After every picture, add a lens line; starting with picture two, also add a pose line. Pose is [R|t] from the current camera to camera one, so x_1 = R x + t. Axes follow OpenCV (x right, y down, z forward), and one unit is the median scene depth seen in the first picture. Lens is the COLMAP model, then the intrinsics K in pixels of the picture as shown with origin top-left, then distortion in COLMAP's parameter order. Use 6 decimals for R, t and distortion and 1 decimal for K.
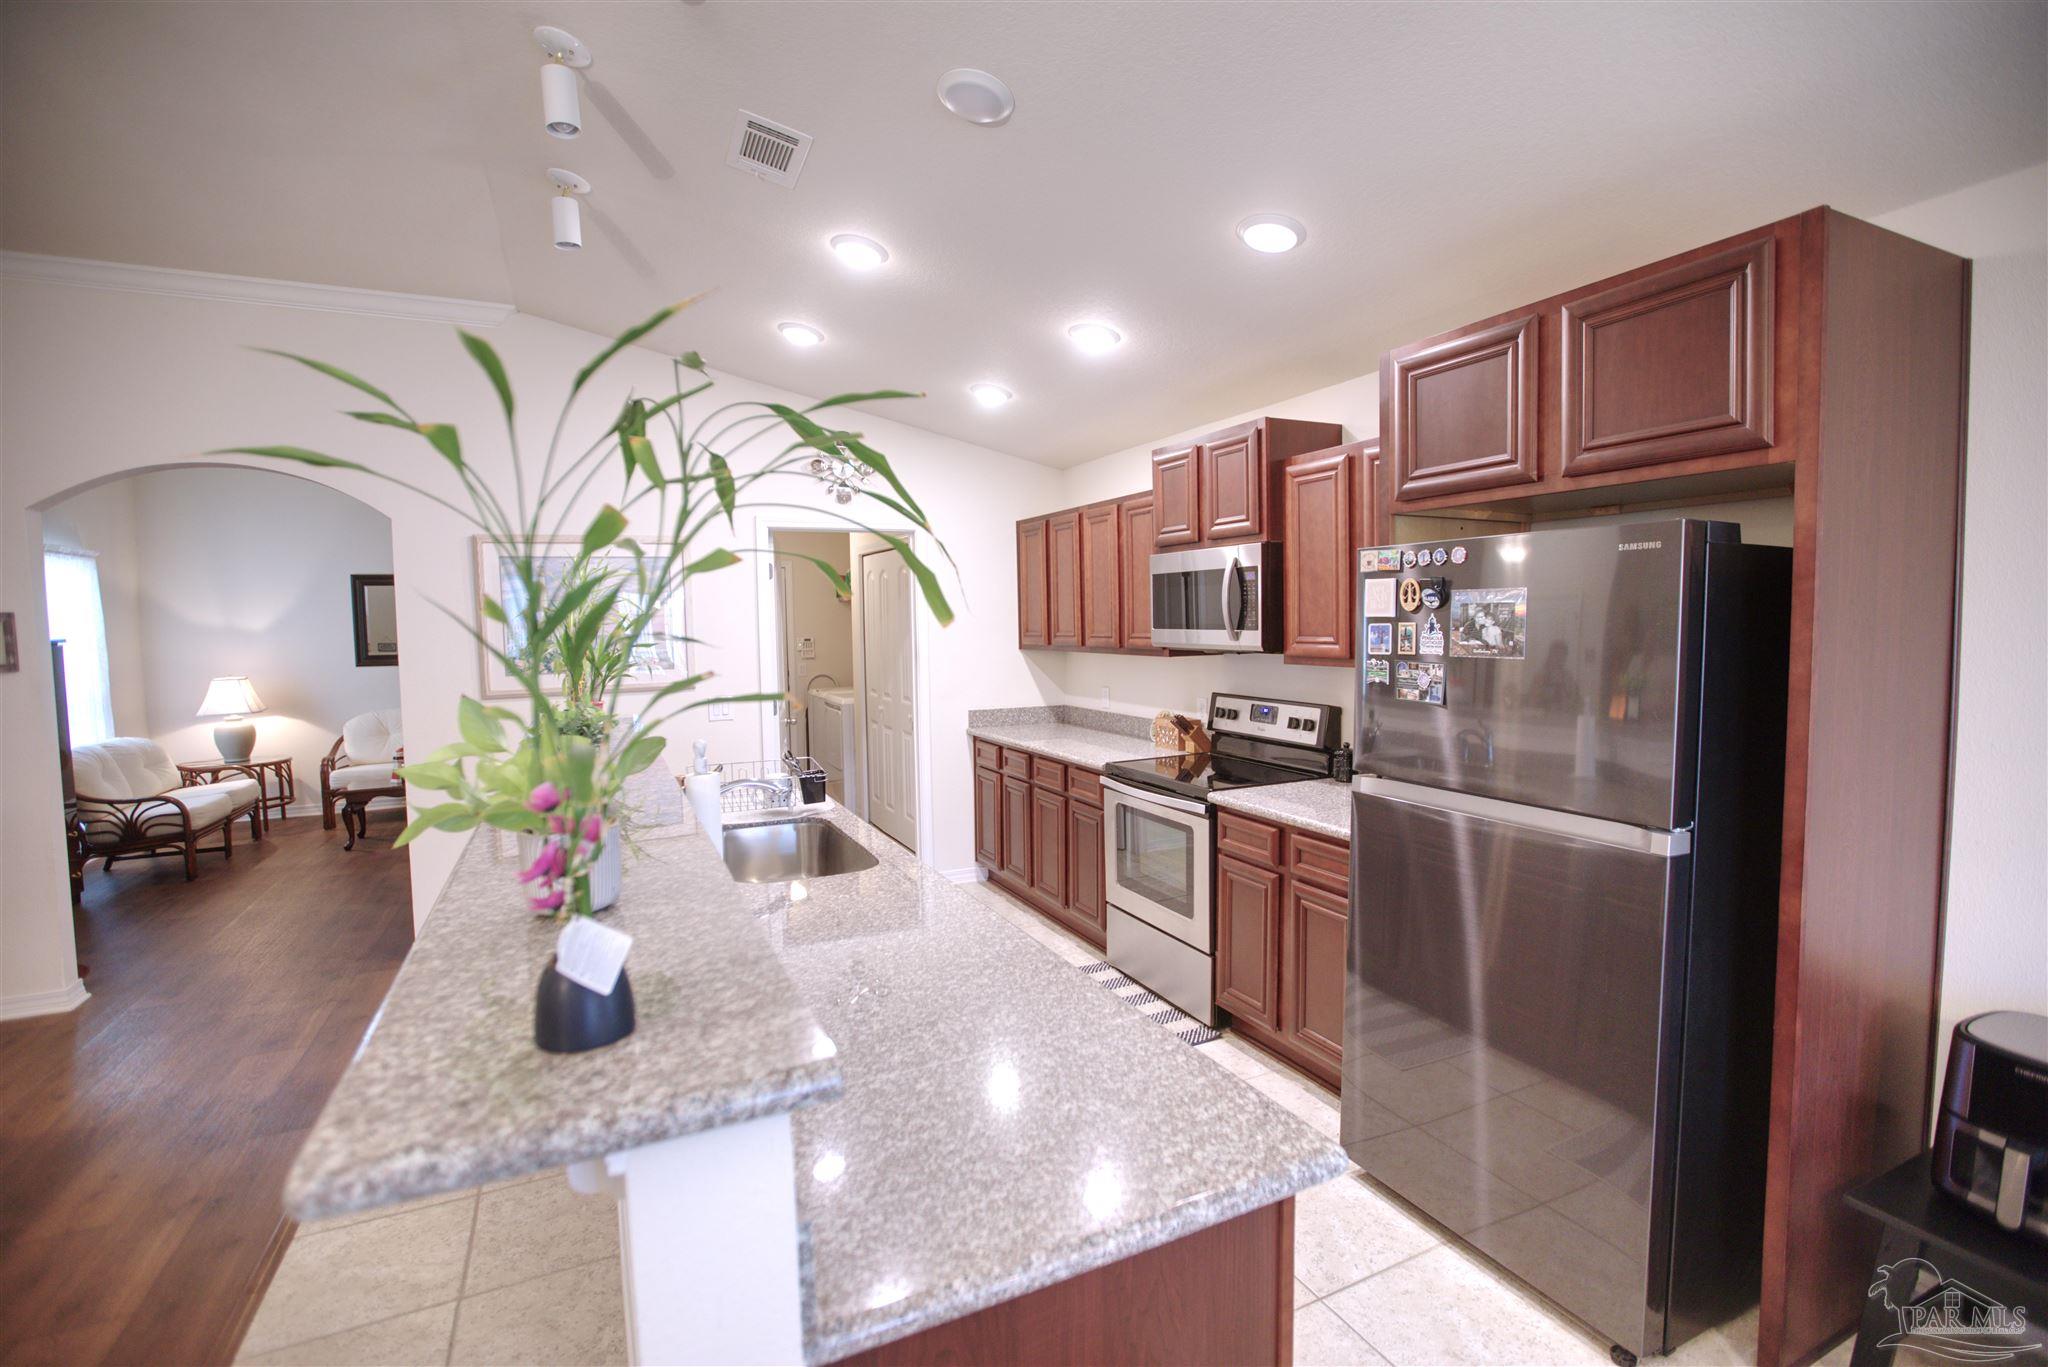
lens RADIAL K [[933.2, 0, 1028.6], [0, 933.2, 676.3], [0, 0, 1]] dist [-0.048499, 0.016769]
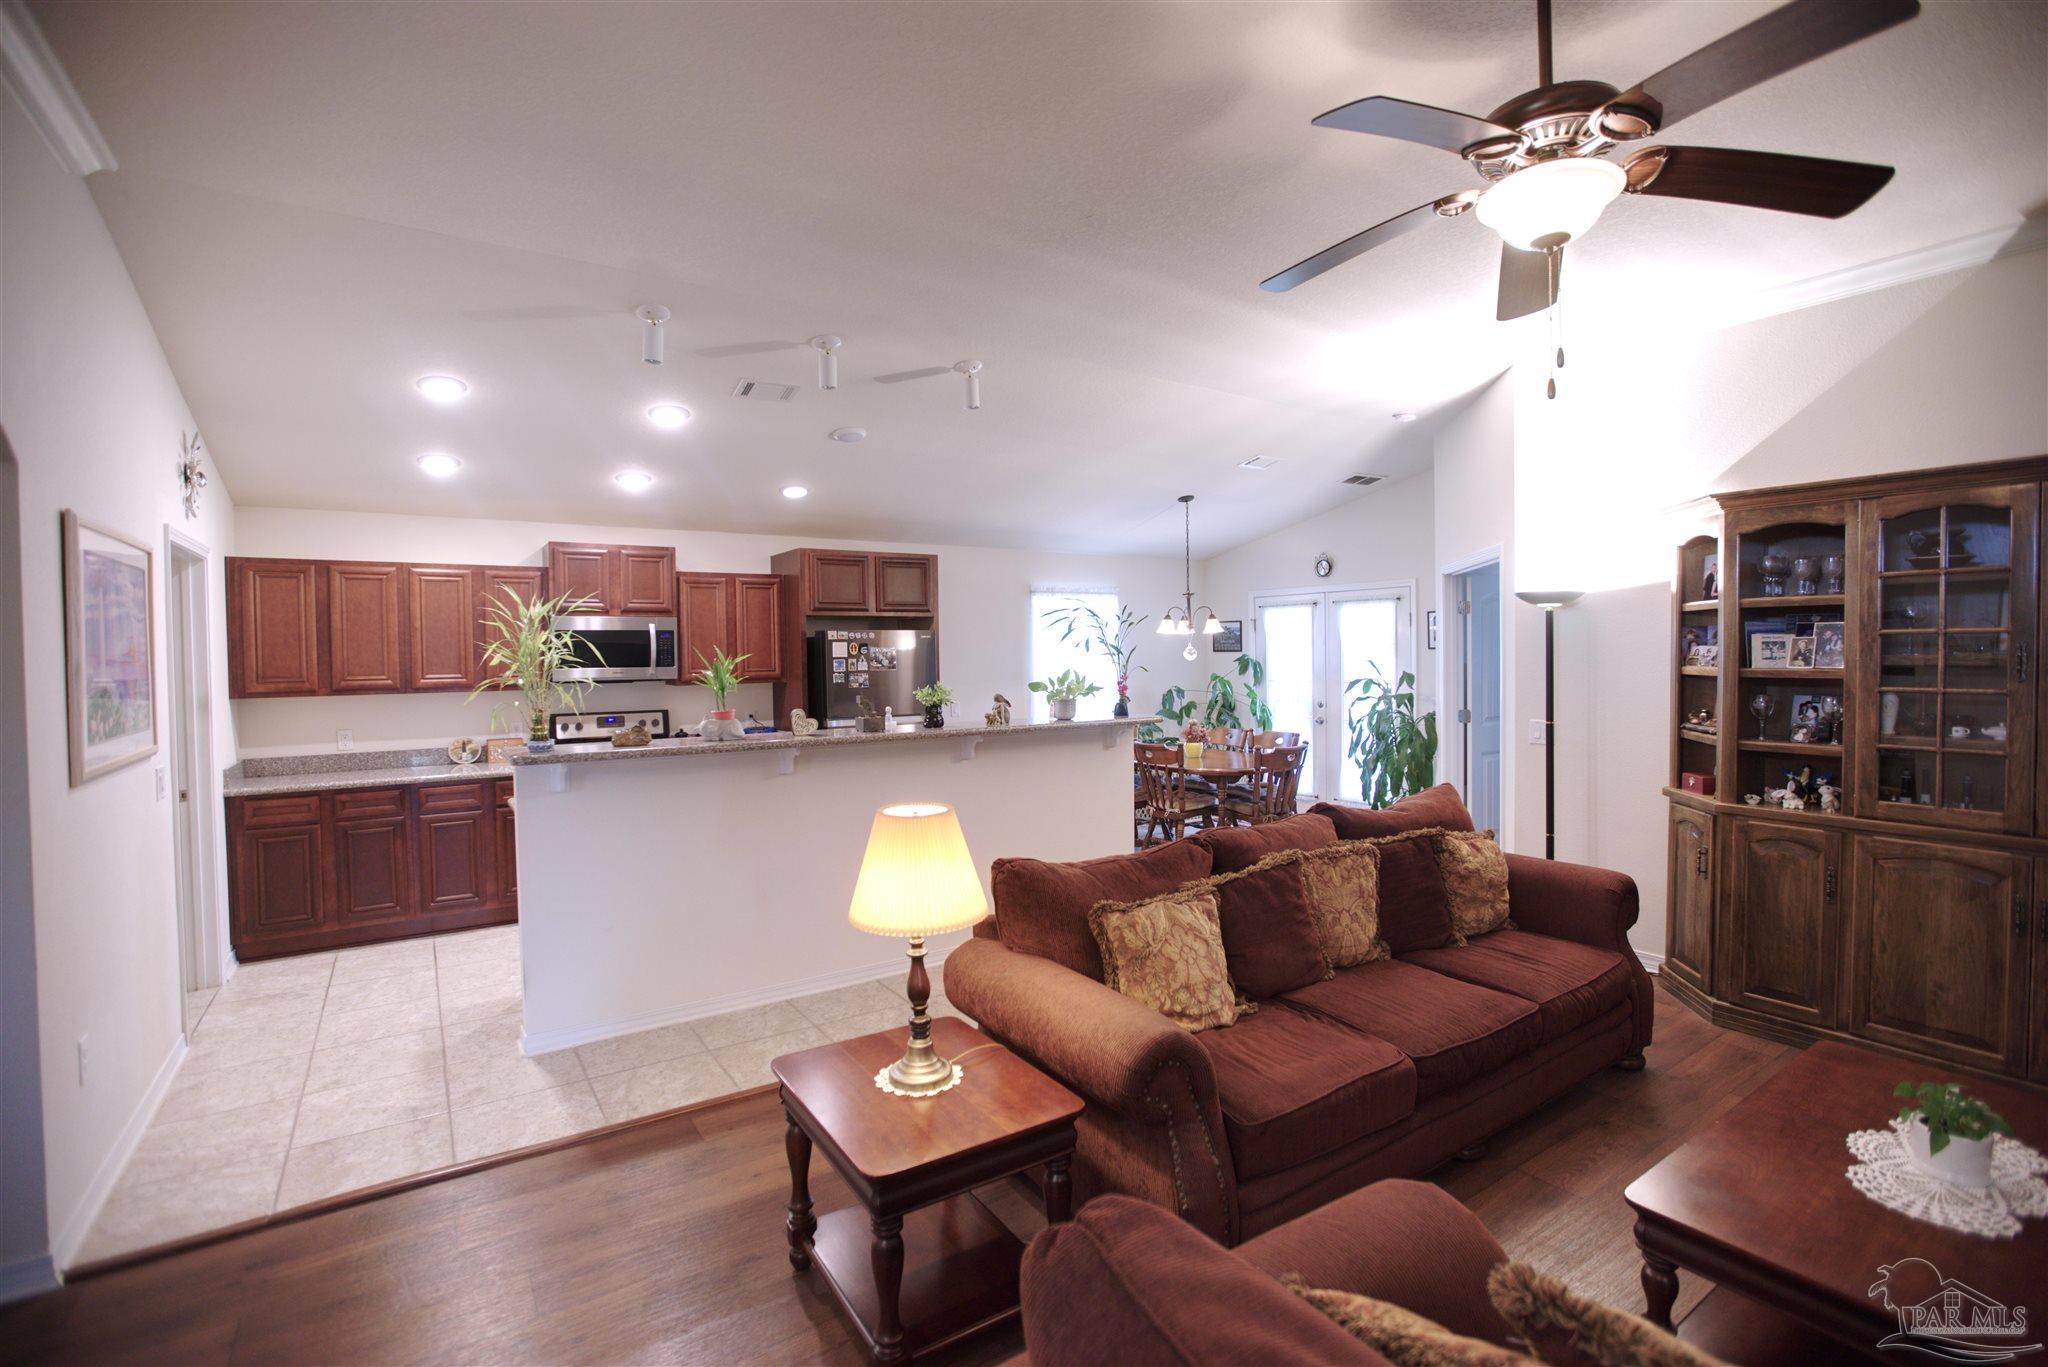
lens RADIAL K [[933.2, 0, 1028.6], [0, 933.2, 676.3], [0, 0, 1]] dist [-0.048499, 0.016769]
pose [[-0.151662, -0.008812, 0.988393, -1.859649], [0.077914, 0.996742, 0.020841, -0.018859], [-0.985357, 0.080170, -0.150481, 0.710435]]
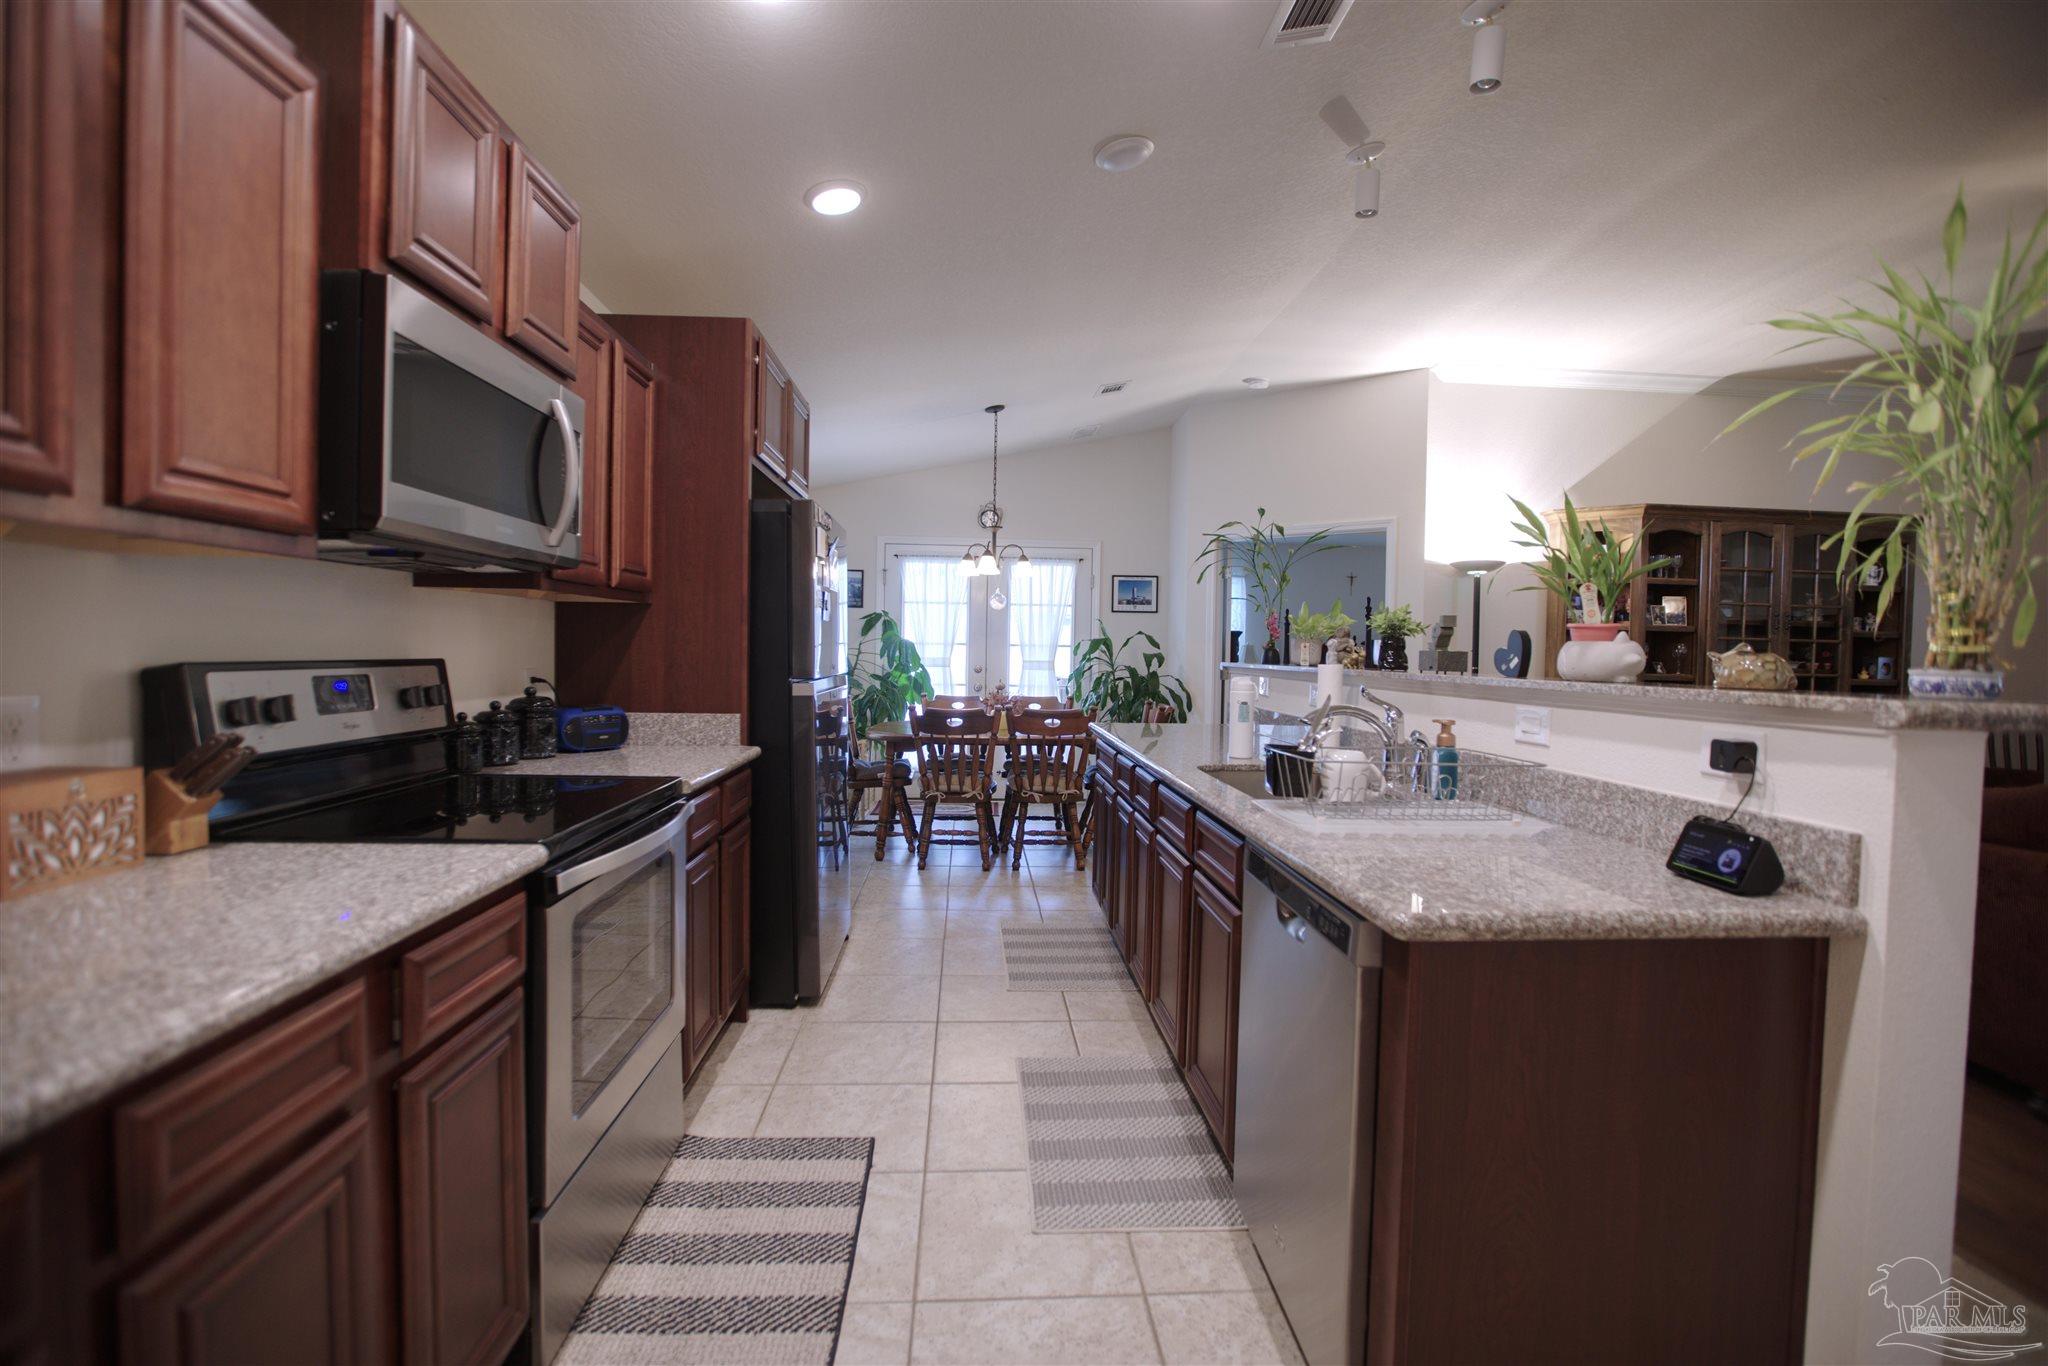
lens RADIAL K [[933.2, 0, 1028.6], [0, 933.2, 675.8], [0, 0, 1]] dist [-0.048499, 0.016769]
pose [[-0.930407, -0.014076, 0.366258, -0.296557], [0.017498, 0.996417, 0.082743, 0.000857], [-0.366110, 0.083393, -0.926827, 1.719082]]
